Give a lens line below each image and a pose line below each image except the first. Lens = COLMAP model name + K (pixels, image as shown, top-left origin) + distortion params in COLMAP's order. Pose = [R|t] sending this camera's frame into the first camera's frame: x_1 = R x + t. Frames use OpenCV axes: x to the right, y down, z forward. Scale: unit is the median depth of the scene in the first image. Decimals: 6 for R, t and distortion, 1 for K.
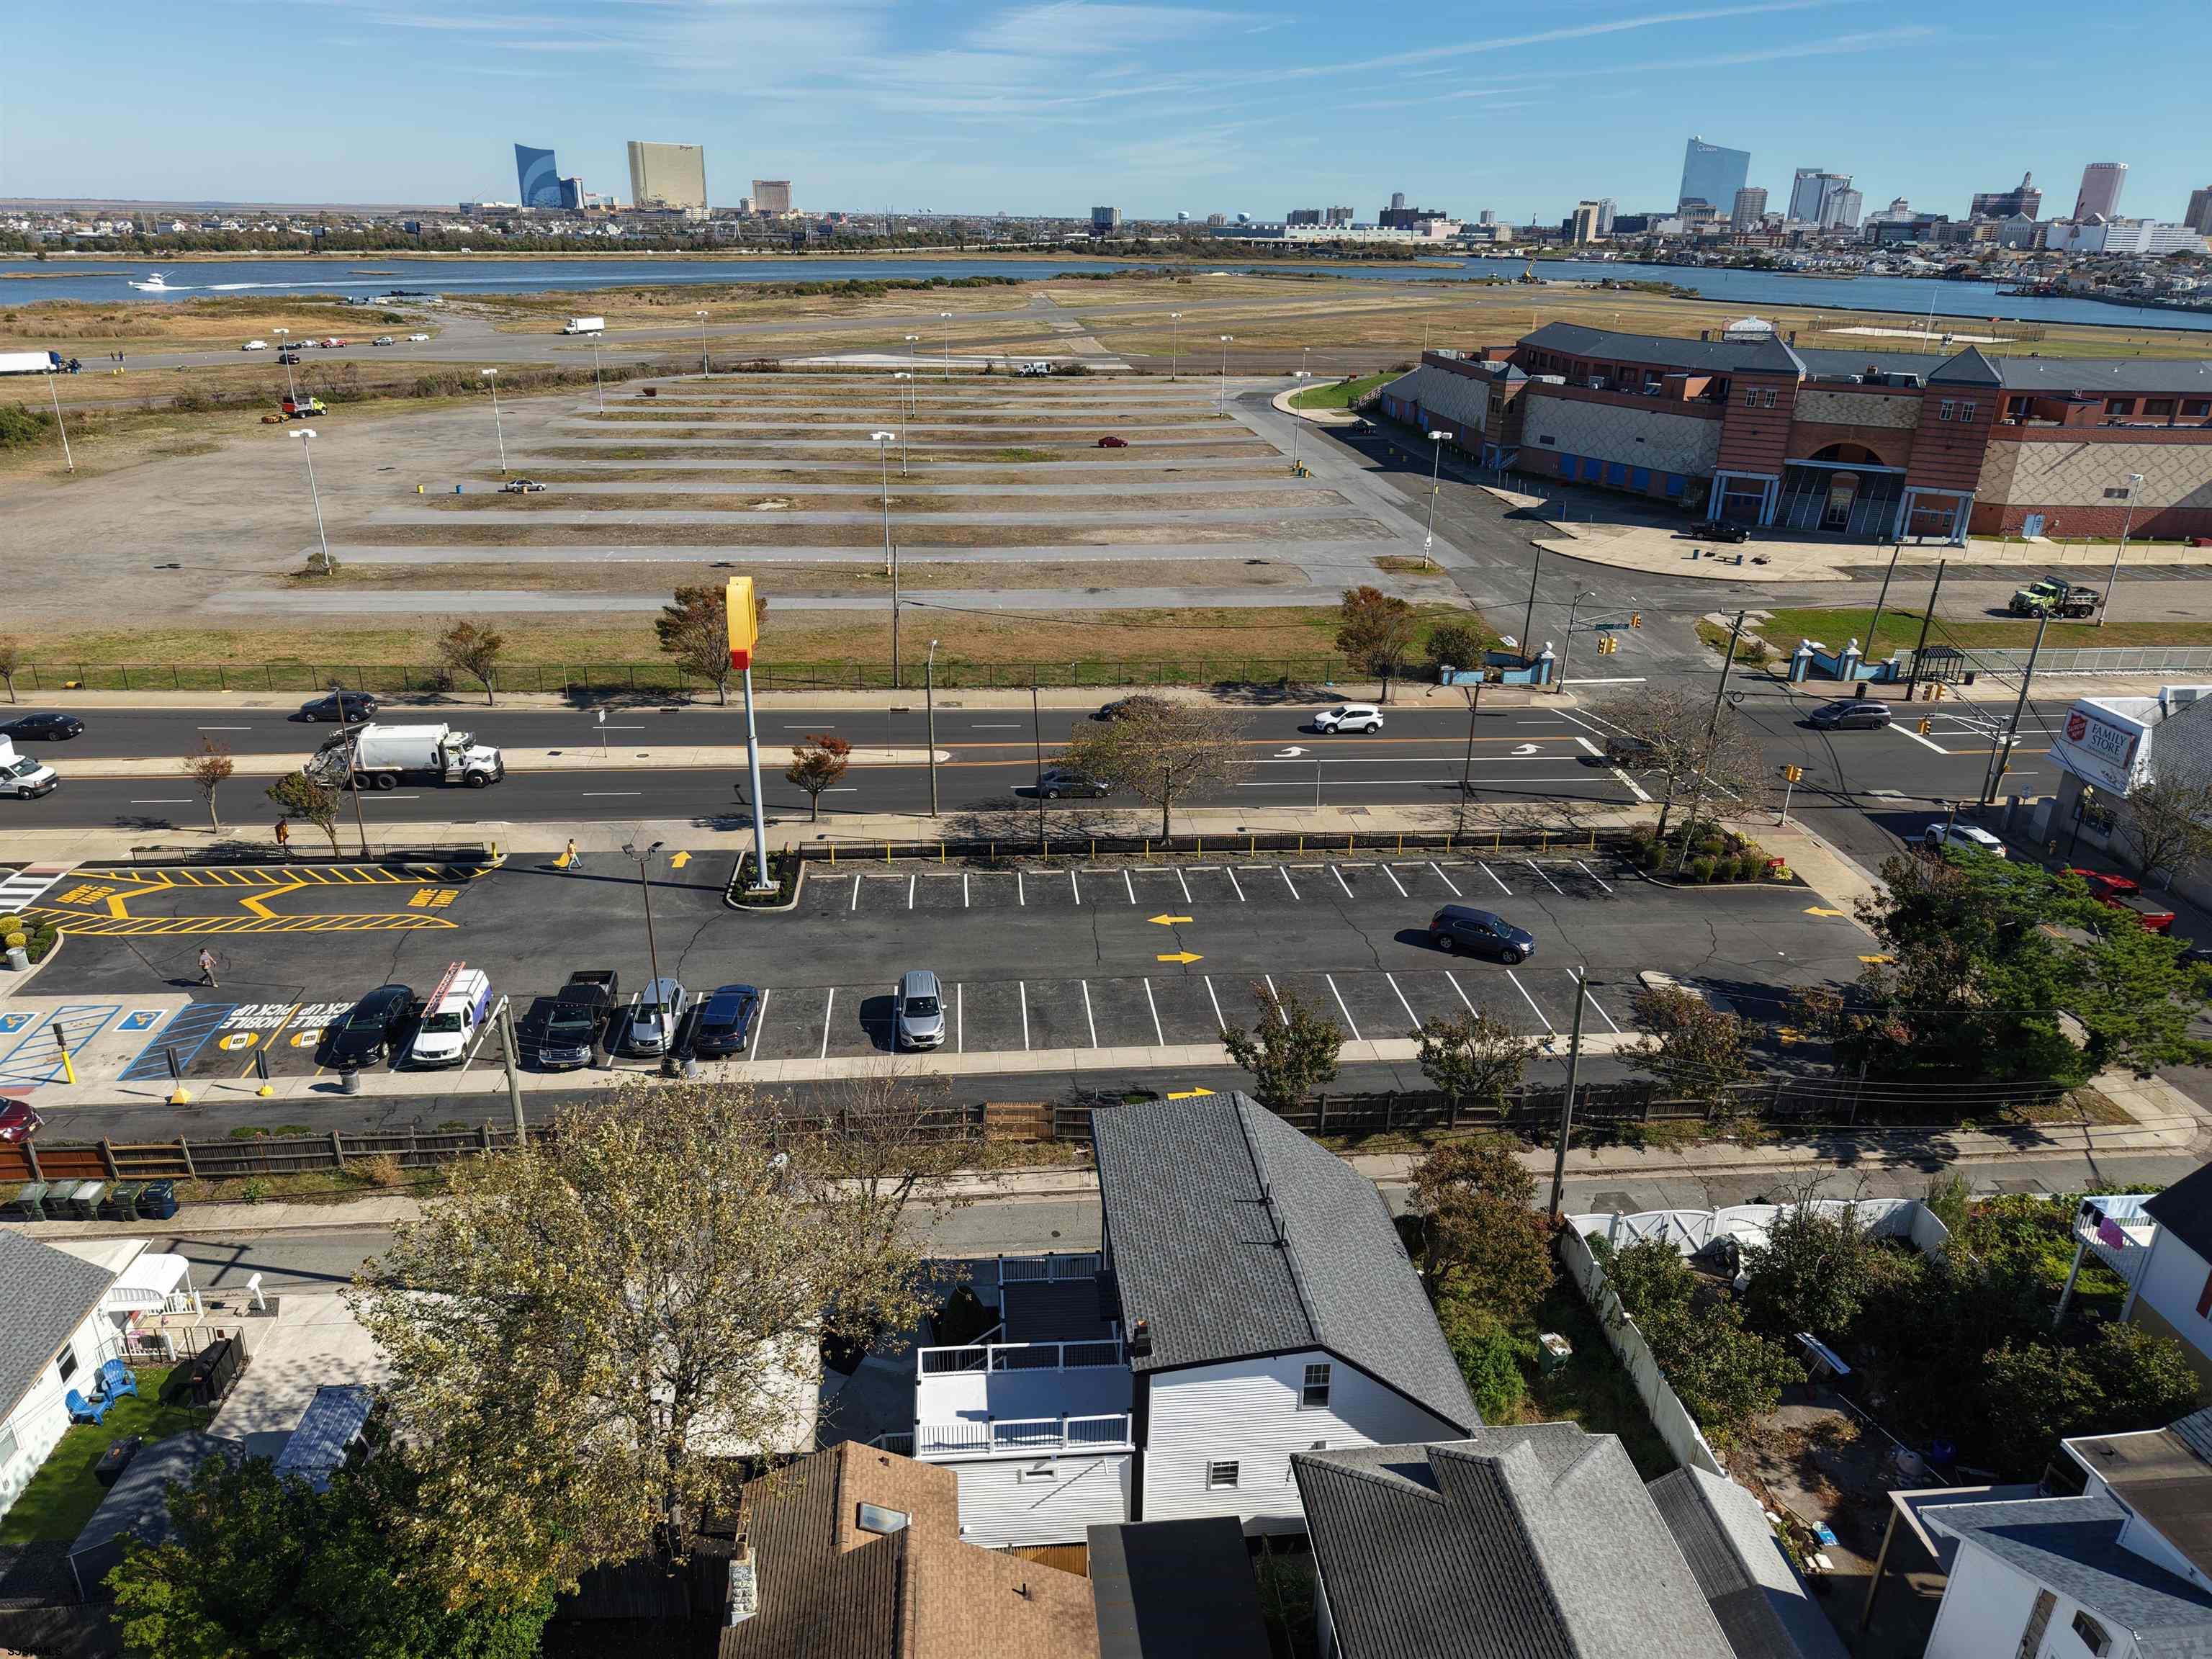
lens RADIAL K [[1478.0, 0, 1091.2], [0, 1478.0, 819.7], [0, 0, 1]] dist [0.022755, -0.022650]
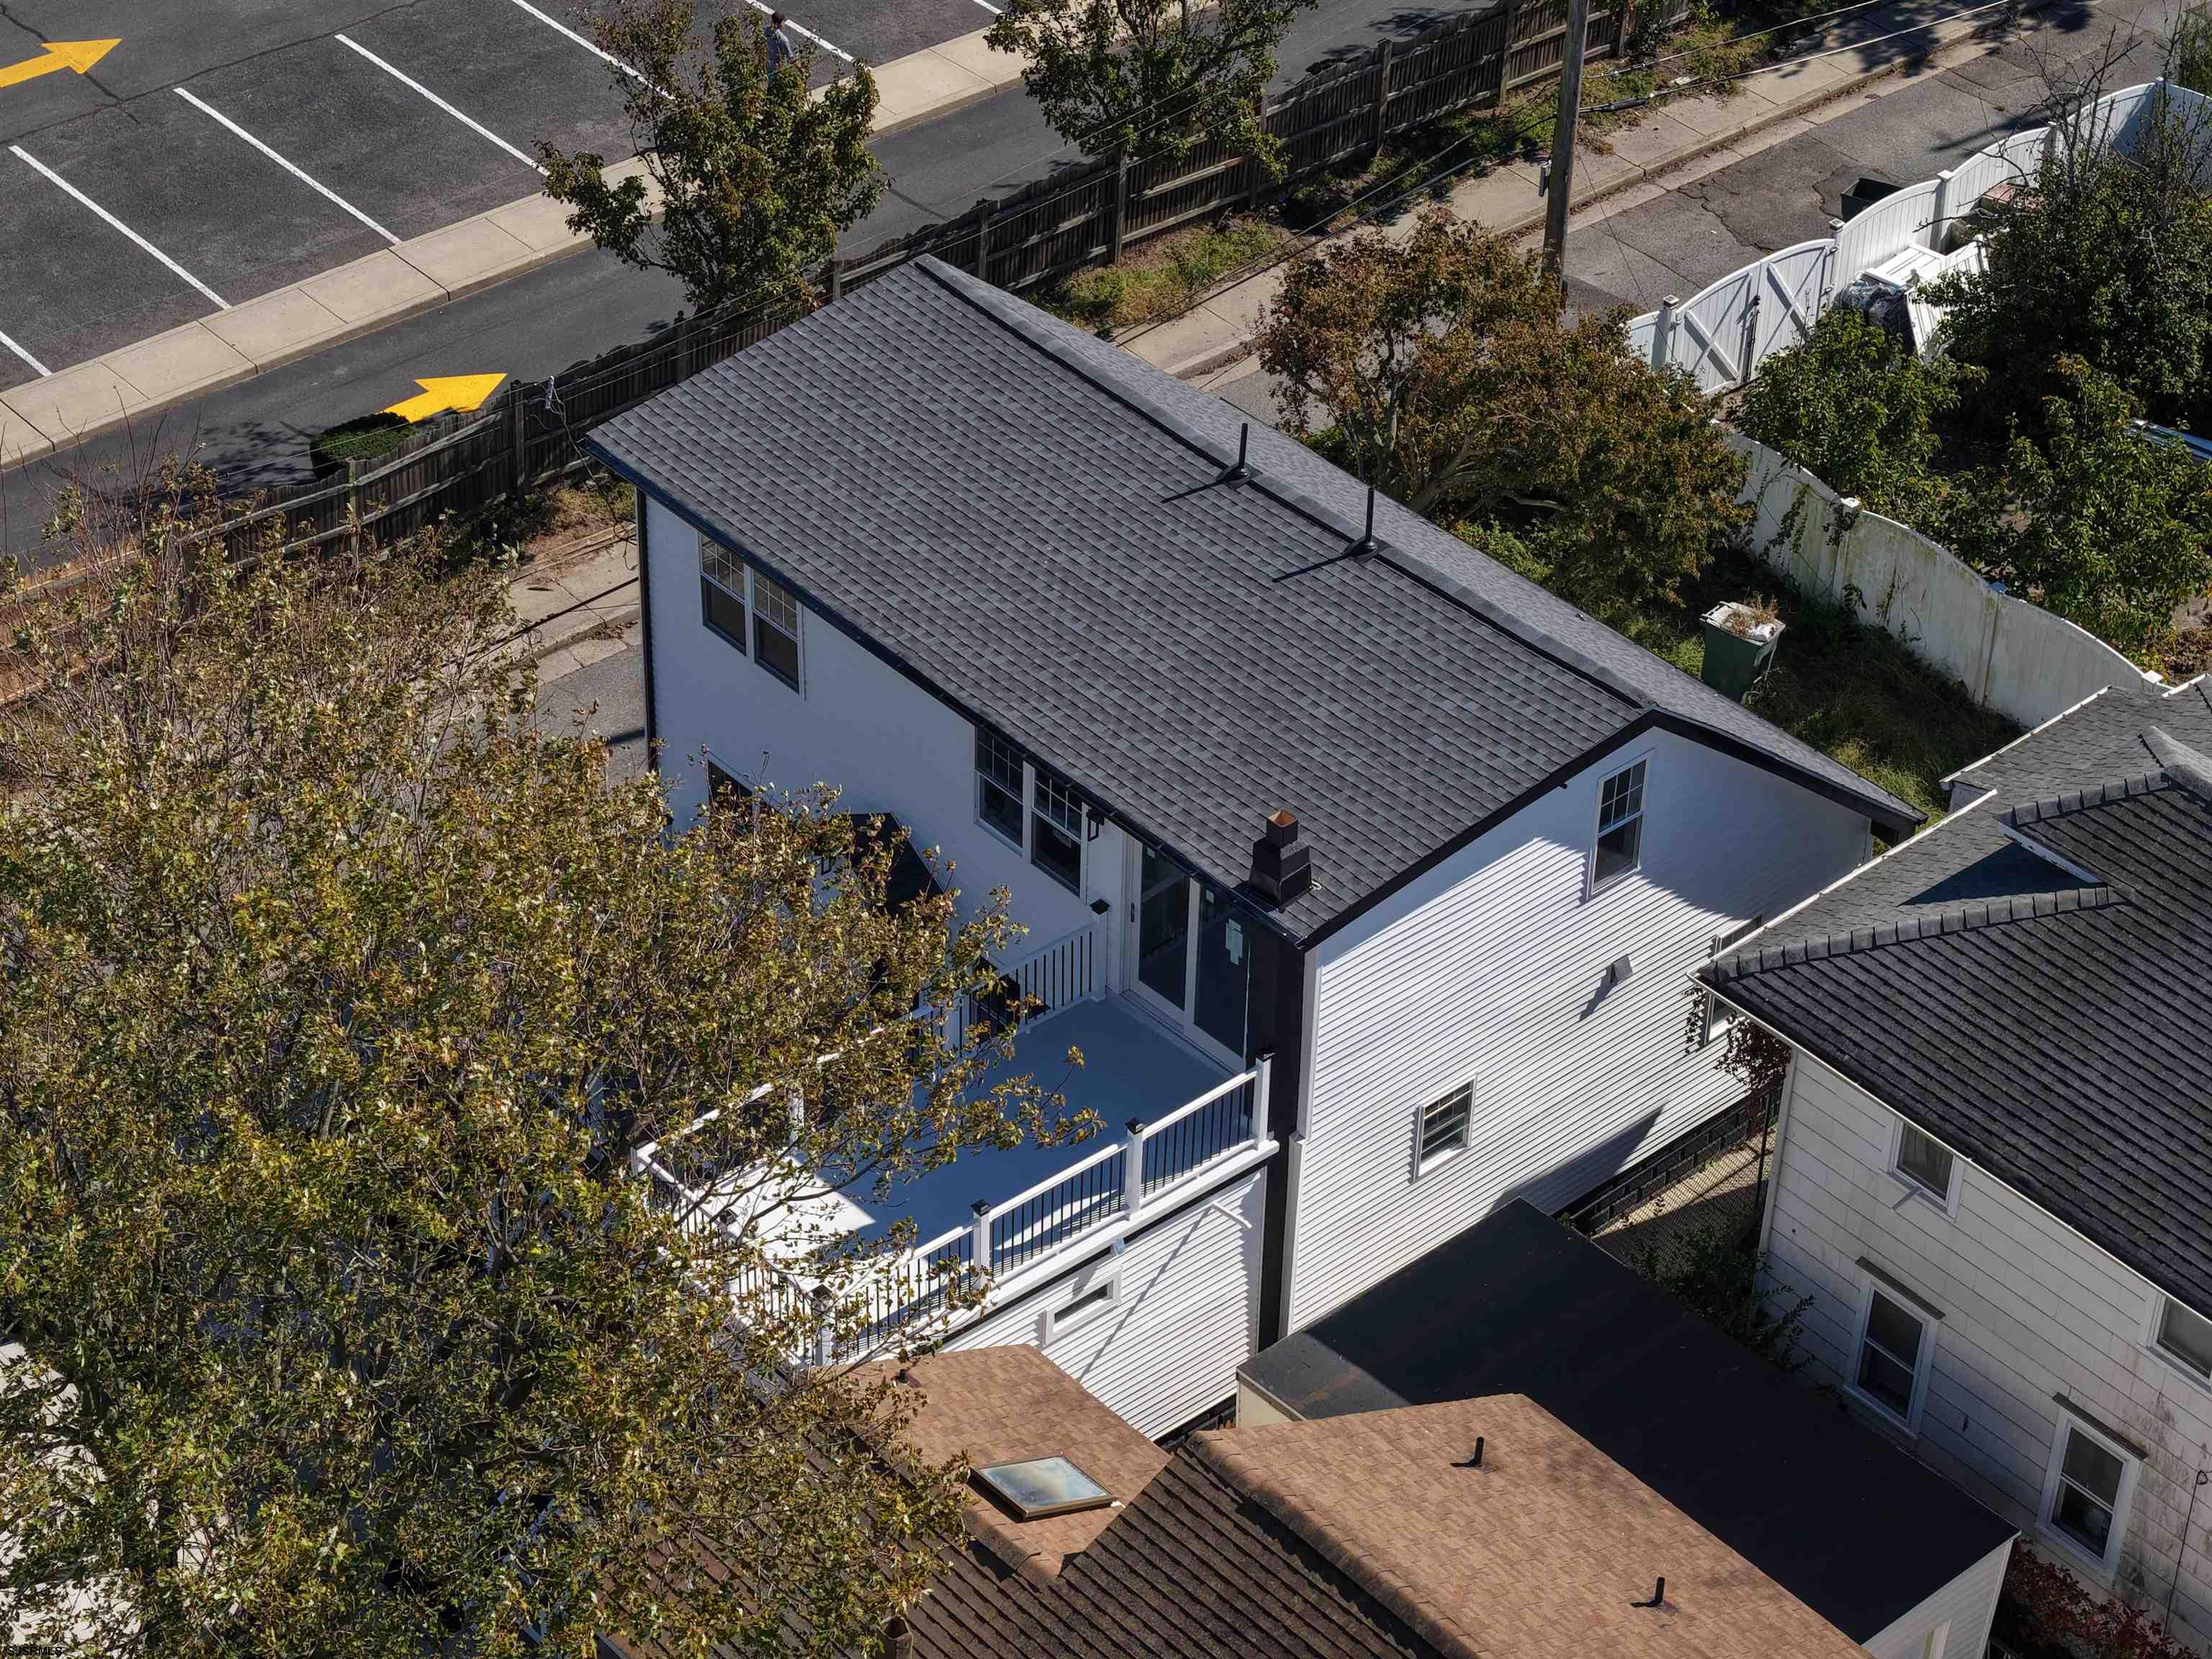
lens RADIAL K [[4682.9, 0, 1118.3], [0, 4682.9, 800.4], [0, 0, 1]] dist [-0.251301, 1.362205]
pose [[0.807792, -0.341857, 0.480213, -0.166860], [0.208183, 0.927611, 0.310158, -0.011704], [-0.551481, -0.150571, 0.820486, 0.015771]]
